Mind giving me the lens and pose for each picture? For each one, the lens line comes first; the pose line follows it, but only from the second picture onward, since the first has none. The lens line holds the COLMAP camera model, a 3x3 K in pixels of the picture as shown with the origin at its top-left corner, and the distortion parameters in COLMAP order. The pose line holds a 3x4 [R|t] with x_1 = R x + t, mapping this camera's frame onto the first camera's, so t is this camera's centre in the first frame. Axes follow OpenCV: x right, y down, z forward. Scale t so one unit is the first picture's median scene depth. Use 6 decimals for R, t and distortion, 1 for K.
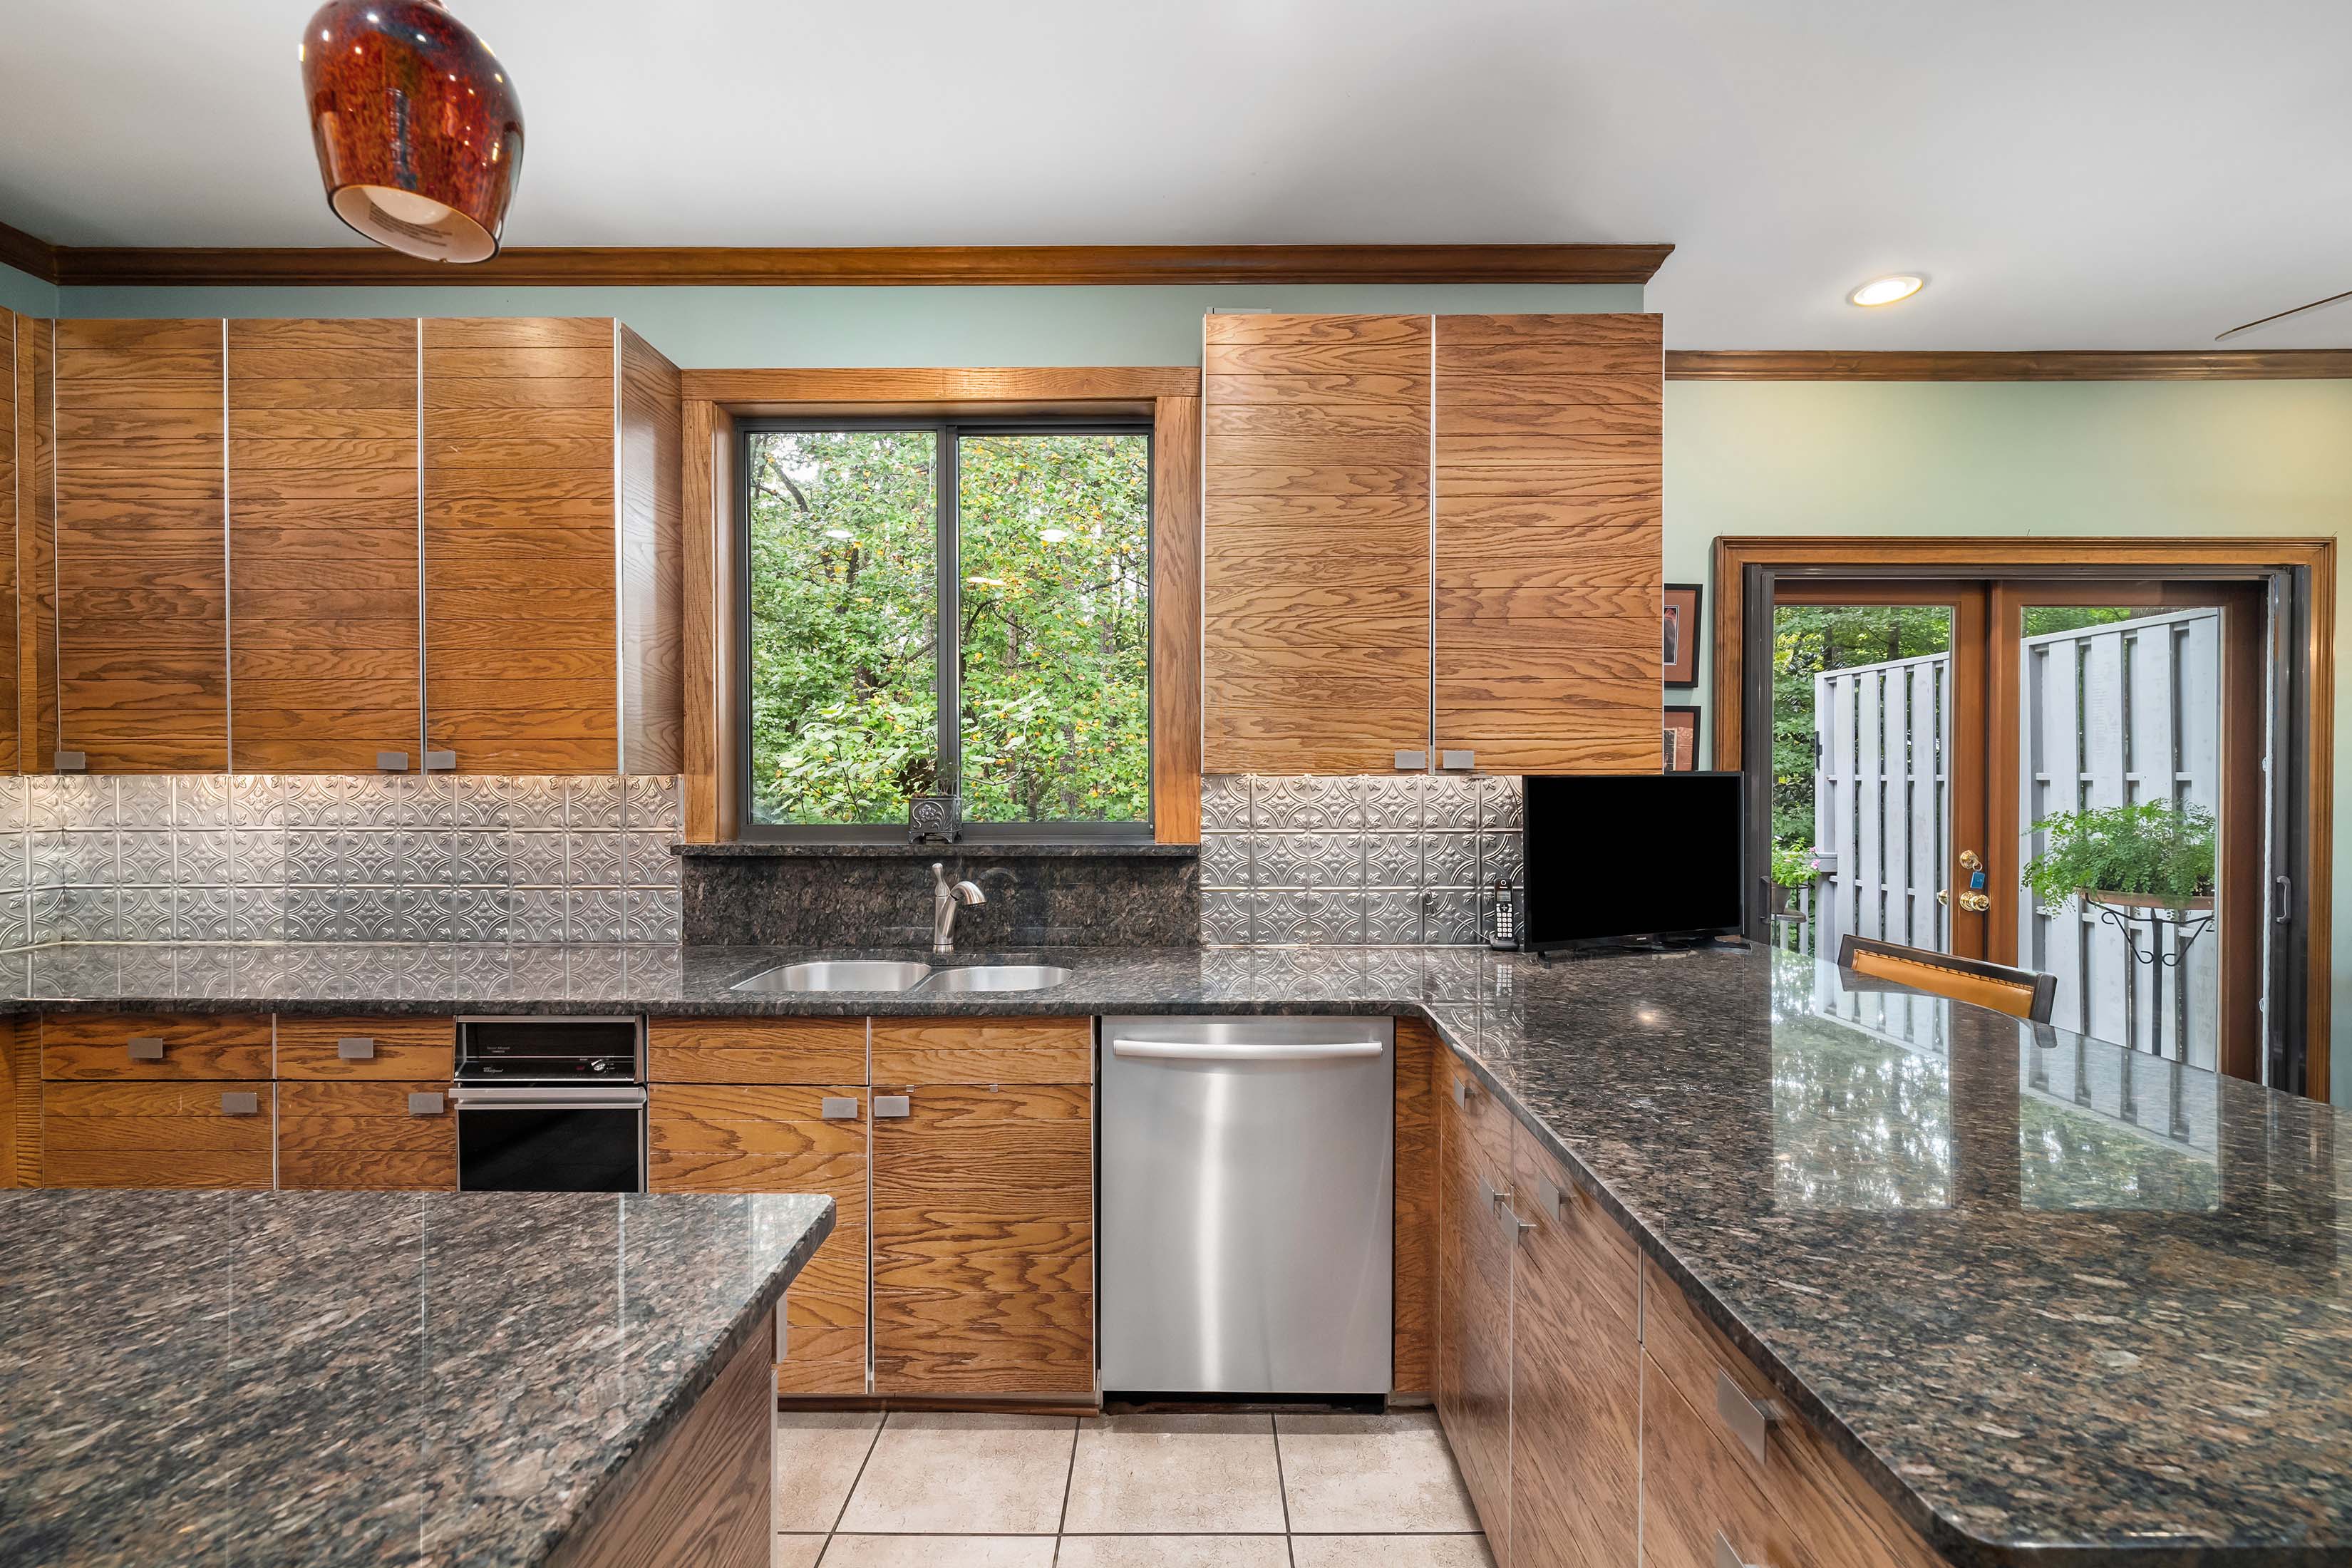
lens RADIAL K [[969.4, 0, 1176.8], [0, 969.4, 783.8], [0, 0, 1]] dist [-0.000729, -0.000956]
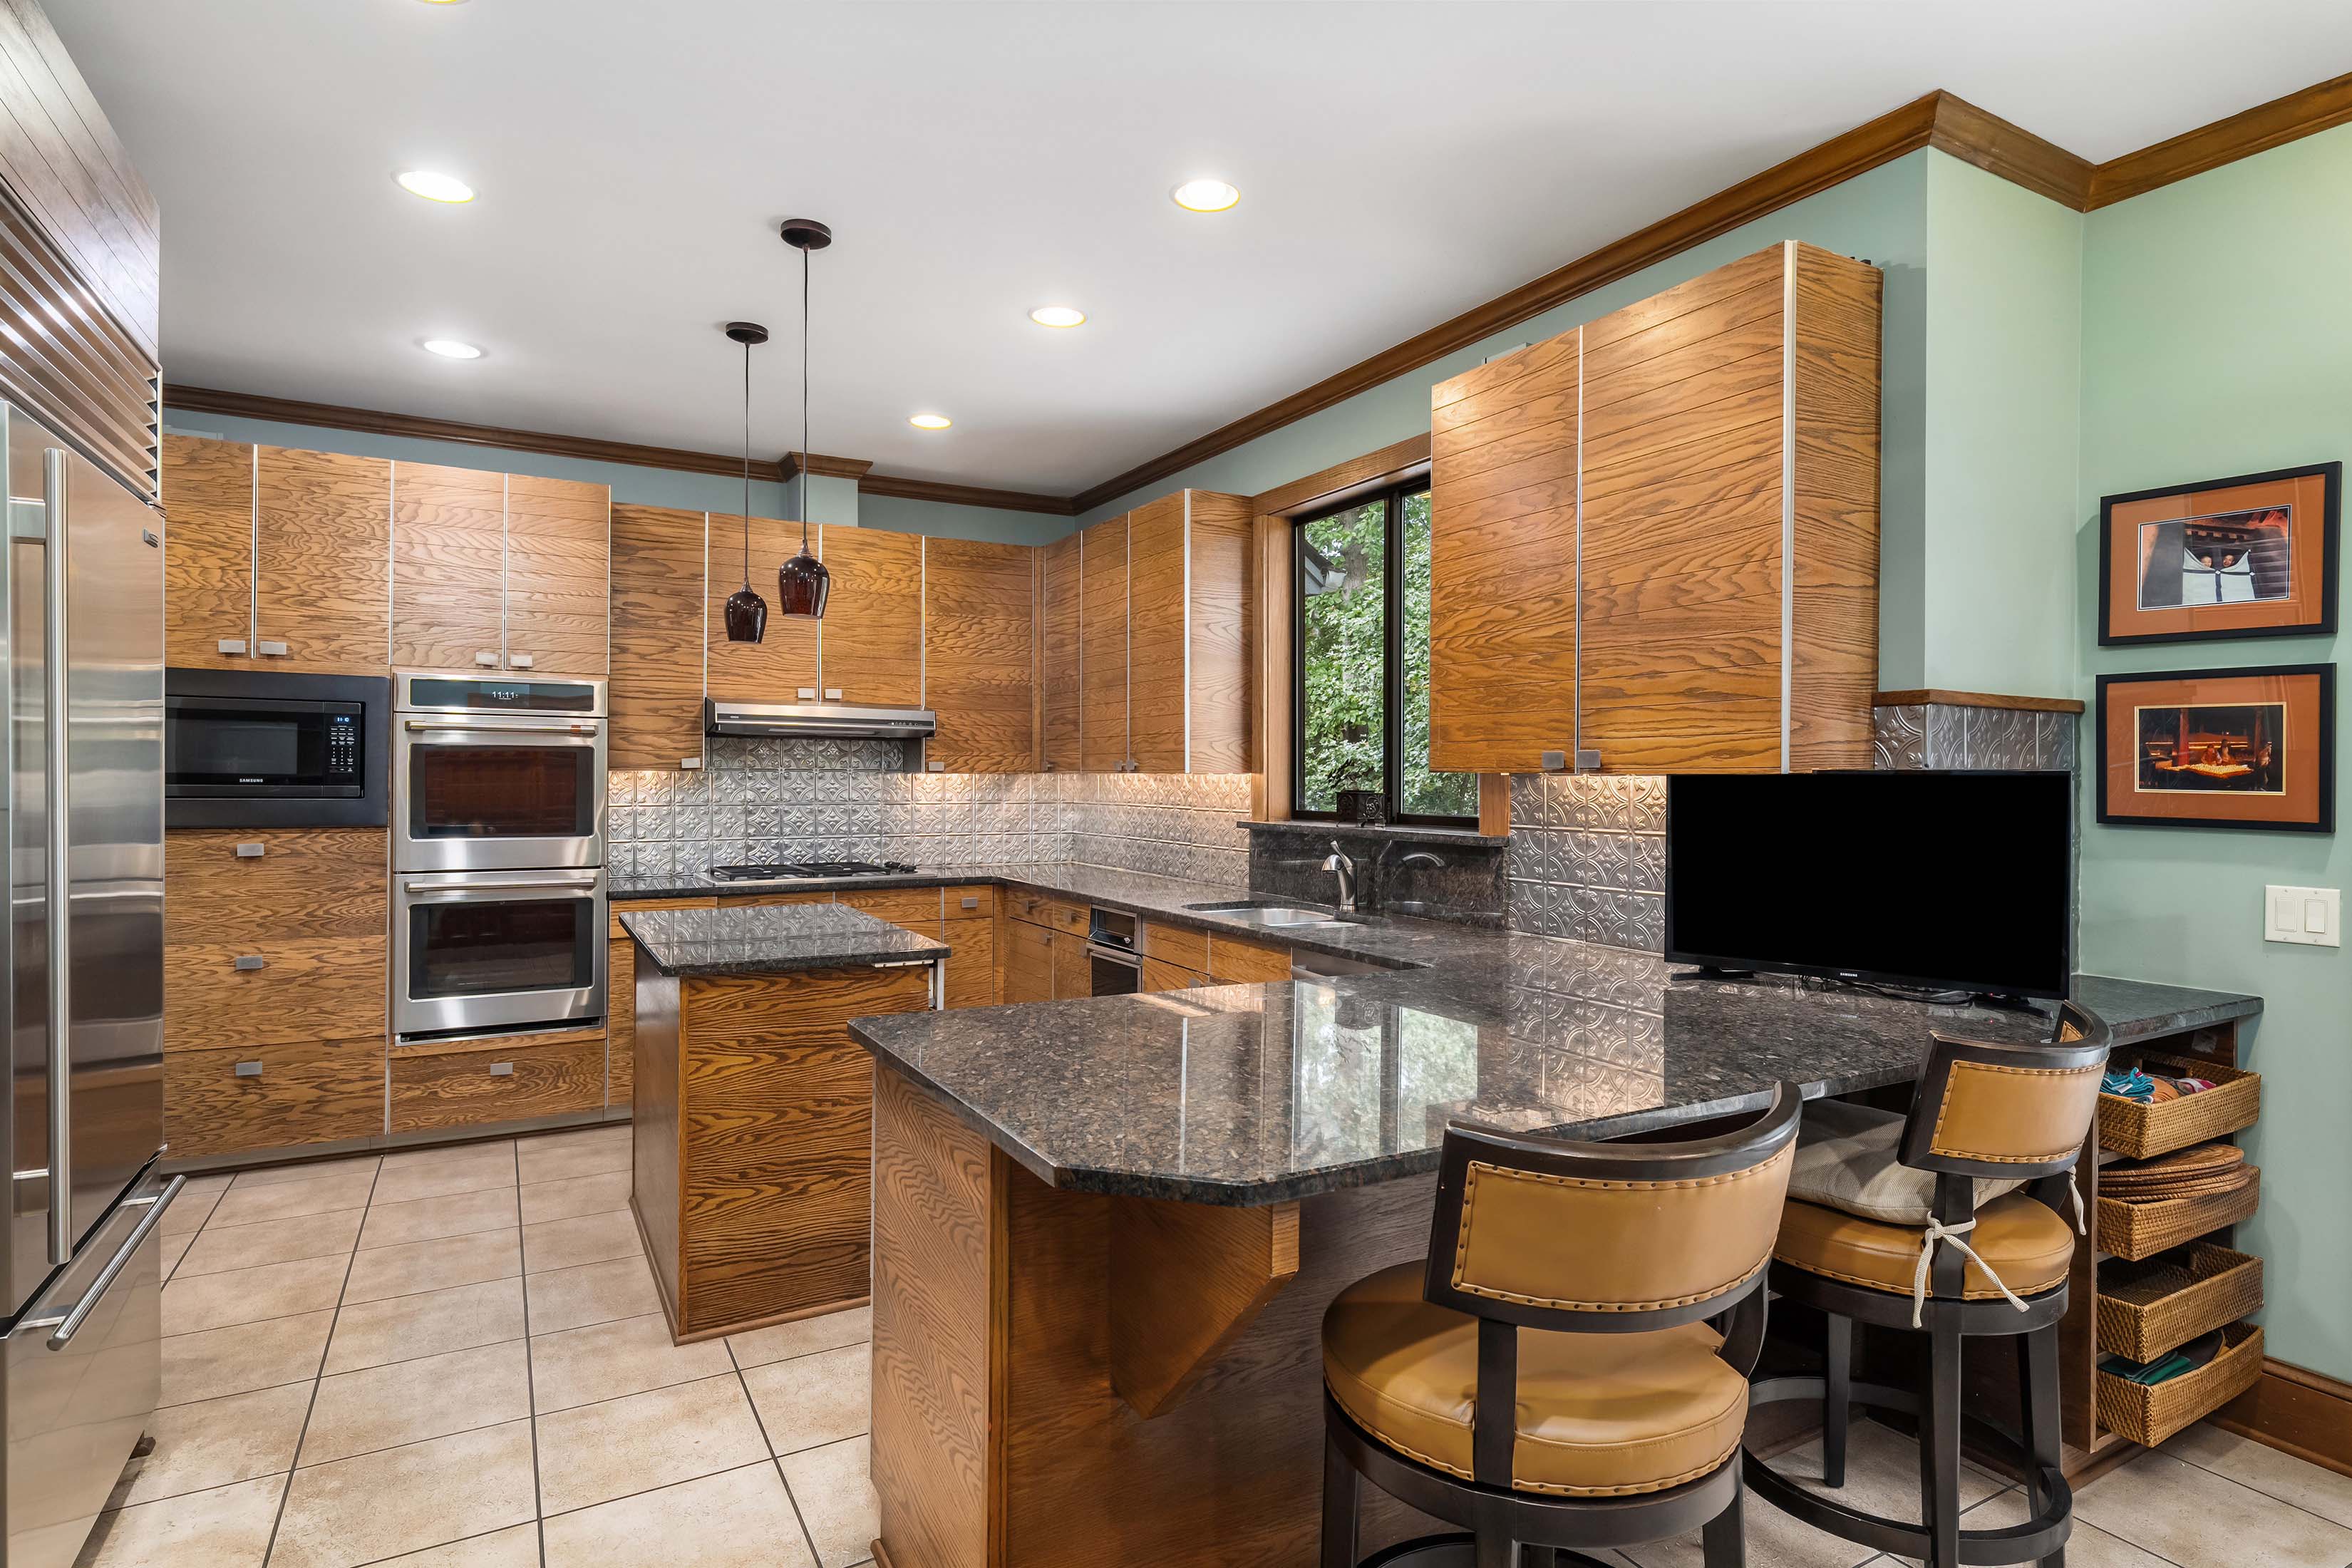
lens RADIAL K [[1209.6, 0, 1177.4], [0, 1209.6, 779.2], [0, 0, 1]] dist [0.005501, -0.000380]
pose [[0.496878, 0.004819, -0.867807, 1.156377], [-0.011756, 0.999930, -0.001179, 0.002633], [0.867741, 0.010787, 0.496900, -0.002452]]
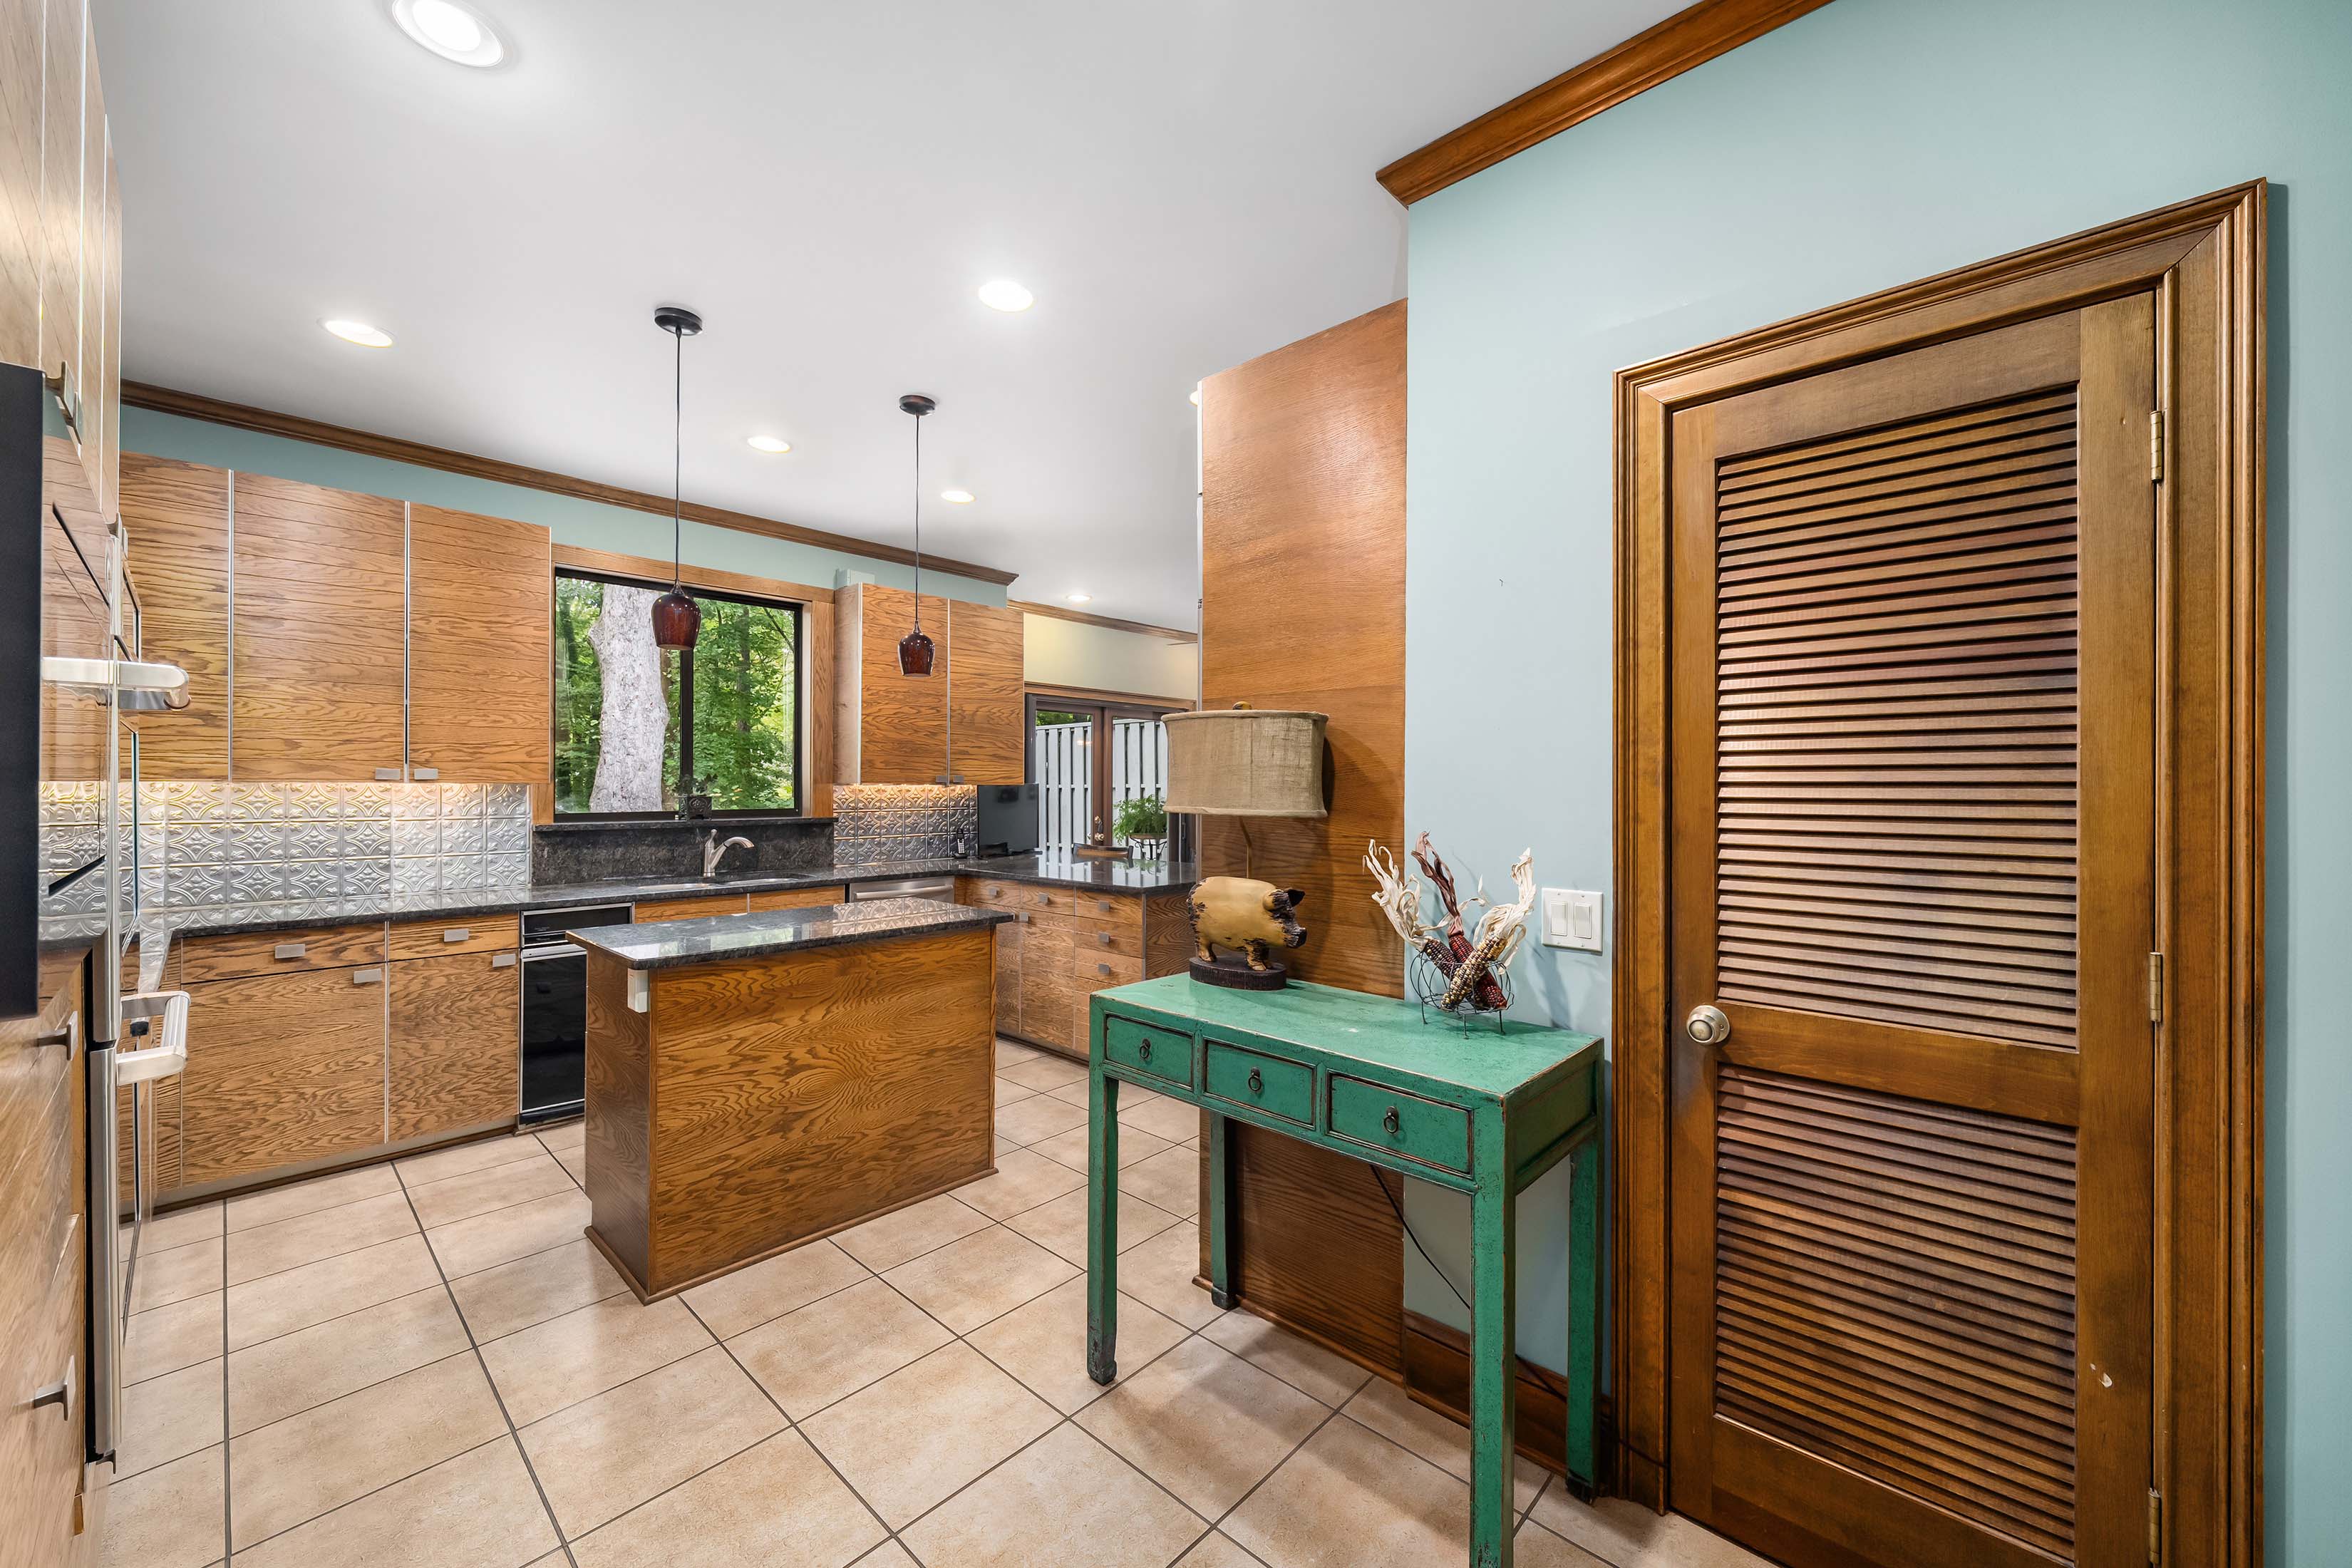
lens RADIAL K [[882.6, 0, 1172.5], [0, 882.6, 786.3], [0, 0, 1]] dist [-0.002539, -0.000430]
pose [[0.680244, 0.001289, 0.732985, -0.990613], [0.002522, 0.999988, -0.004099, 0.005881], [-0.732982, 0.004637, 0.680233, -0.944005]]
